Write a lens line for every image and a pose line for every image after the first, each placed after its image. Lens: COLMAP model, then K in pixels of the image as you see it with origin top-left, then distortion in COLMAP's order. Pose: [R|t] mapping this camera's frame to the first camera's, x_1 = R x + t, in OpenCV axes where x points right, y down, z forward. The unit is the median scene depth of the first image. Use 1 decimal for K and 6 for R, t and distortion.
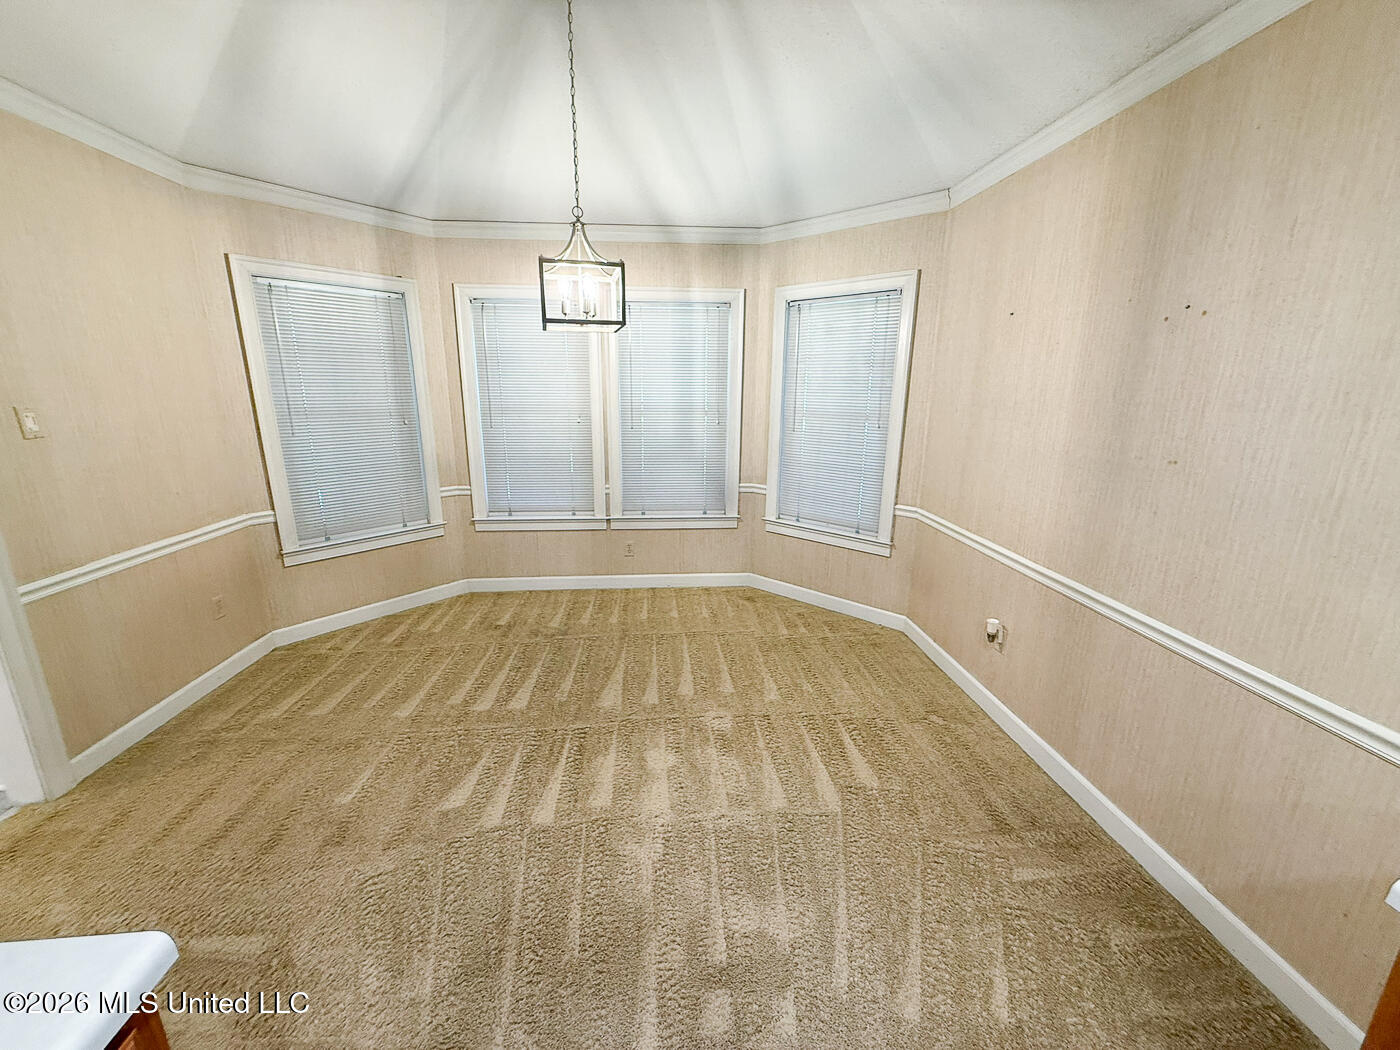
lens RADIAL K [[558.4, 0, 696.7], [0, 558.4, 526.6], [0, 0, 1]] dist [-0.000898, 0.000254]
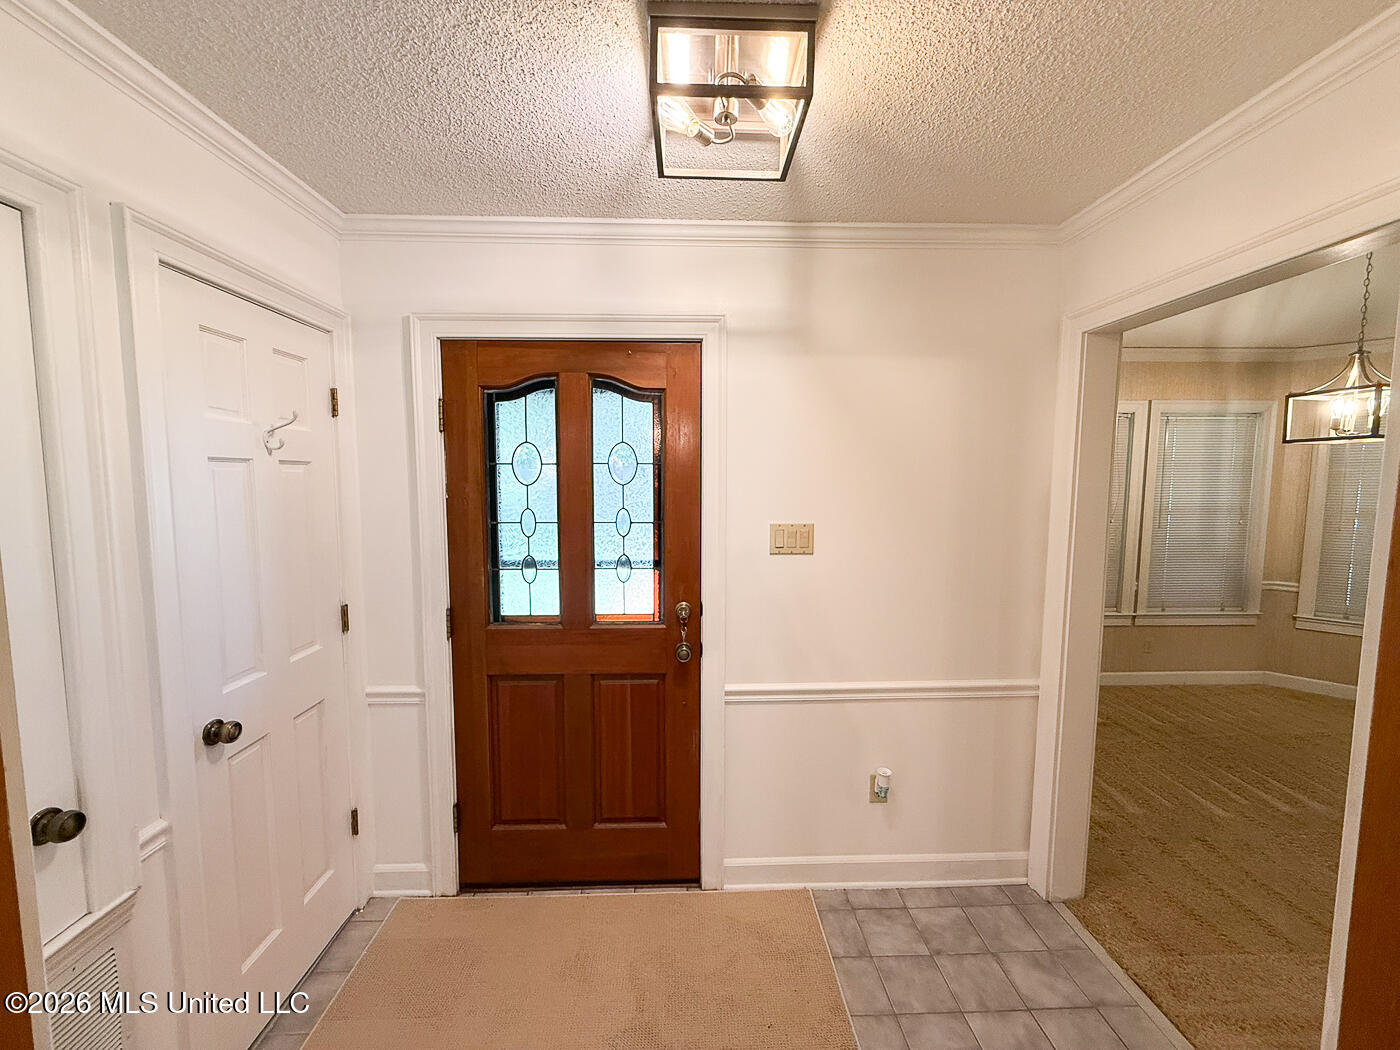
lens RADIAL K [[558.4, 0, 696.7], [0, 558.4, 526.6], [0, 0, 1]] dist [-0.000898, 0.000254]
pose [[0.998559, -0.003575, -0.053548, -0.958933], [-0.005198, 0.986647, -0.162788, -0.004179], [0.053415, 0.162831, 0.985207, -0.081472]]
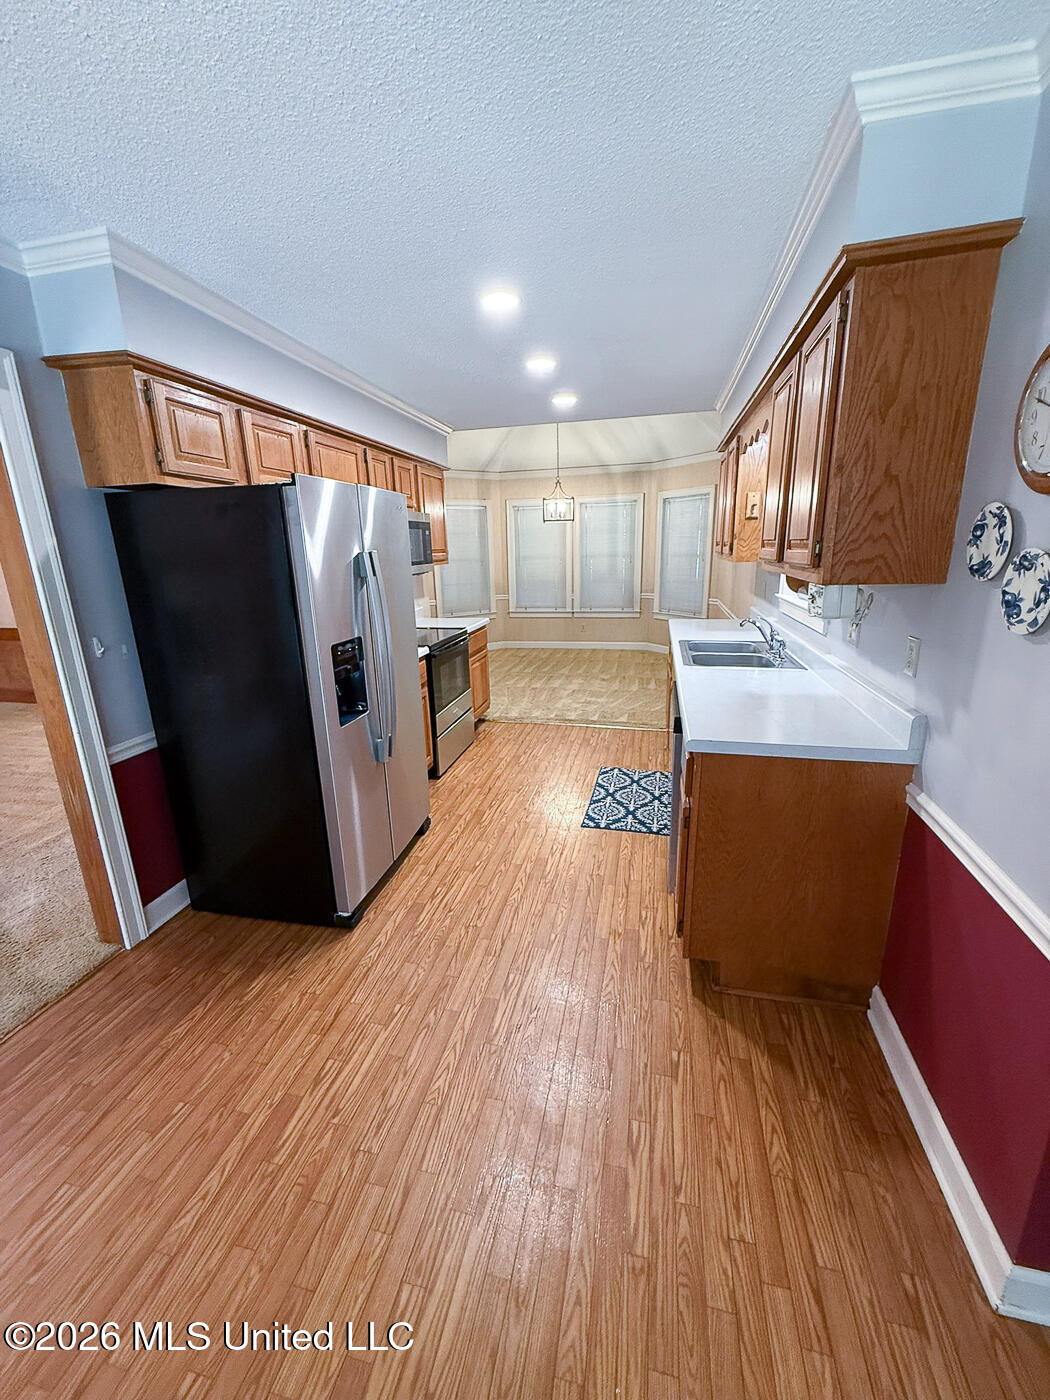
lens RADIAL K [[558.4, 0, 525.0], [0, 558.4, 700.0], [0, 0, 1]] dist [-0.000898, 0.000254]
pose [[0.953467, 0.047764, -0.297689, 0.303568], [-0.040411, 0.998708, 0.030810, 0.259877], [0.298776, -0.017346, 0.954165, -1.013332]]
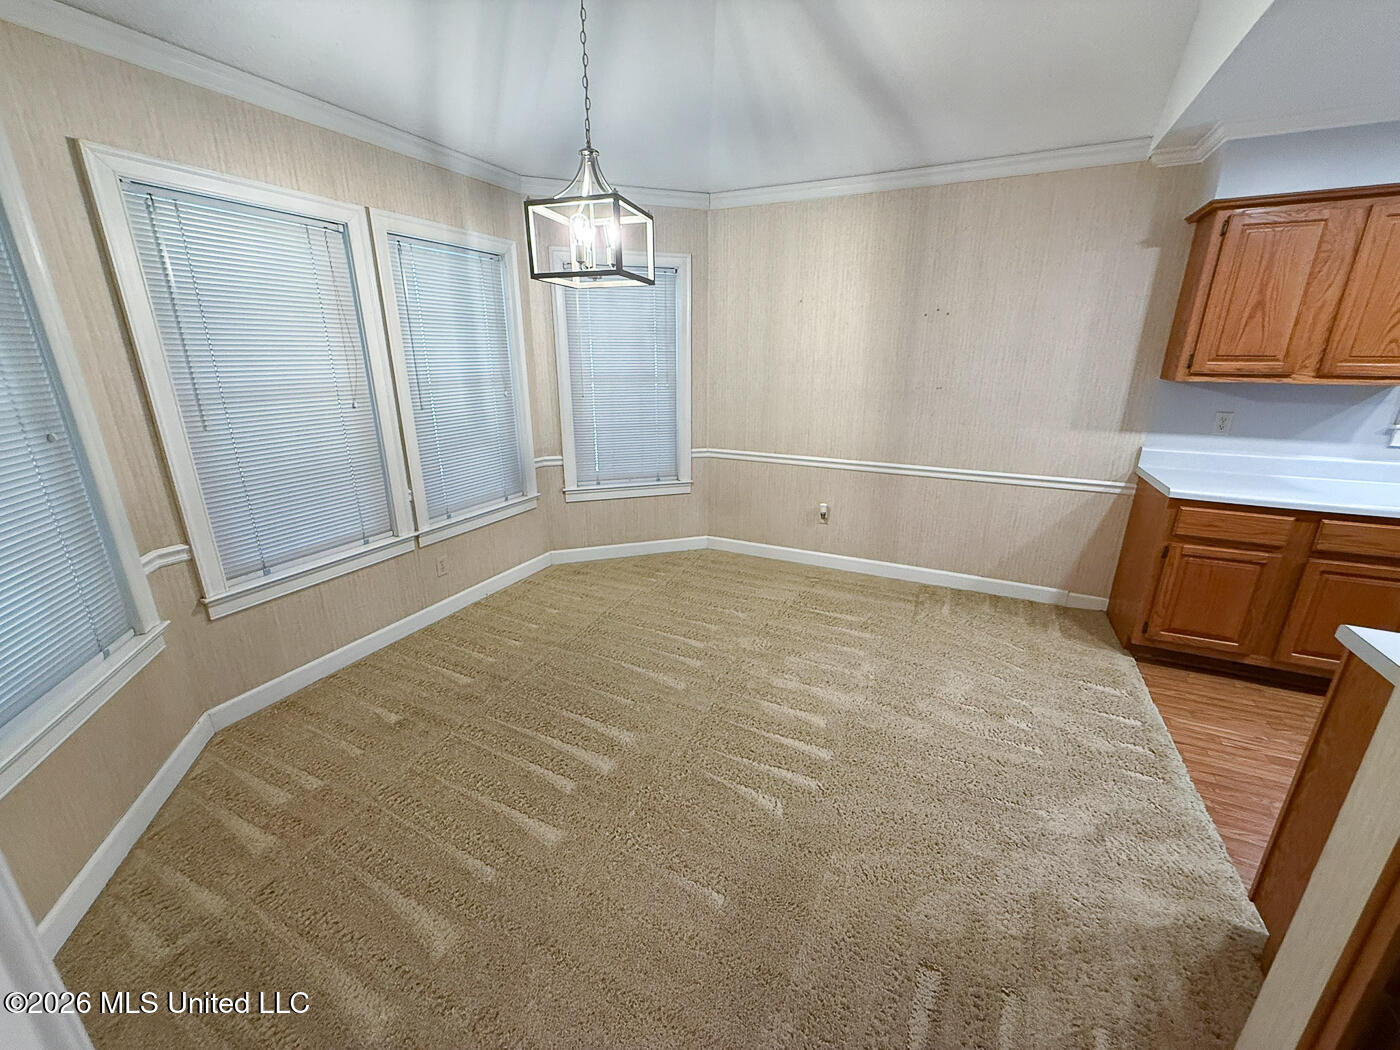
lens RADIAL K [[557.3, 0, 698.0], [0, 557.3, 527.1], [0, 0, 1]] dist [0.000873, 0.000289]
pose [[0.504292, -0.265671, 0.821650, -0.610929], [0.216097, 0.960048, 0.177790, -0.079543], [-0.836057, 0.087898, 0.541555, 0.303126]]
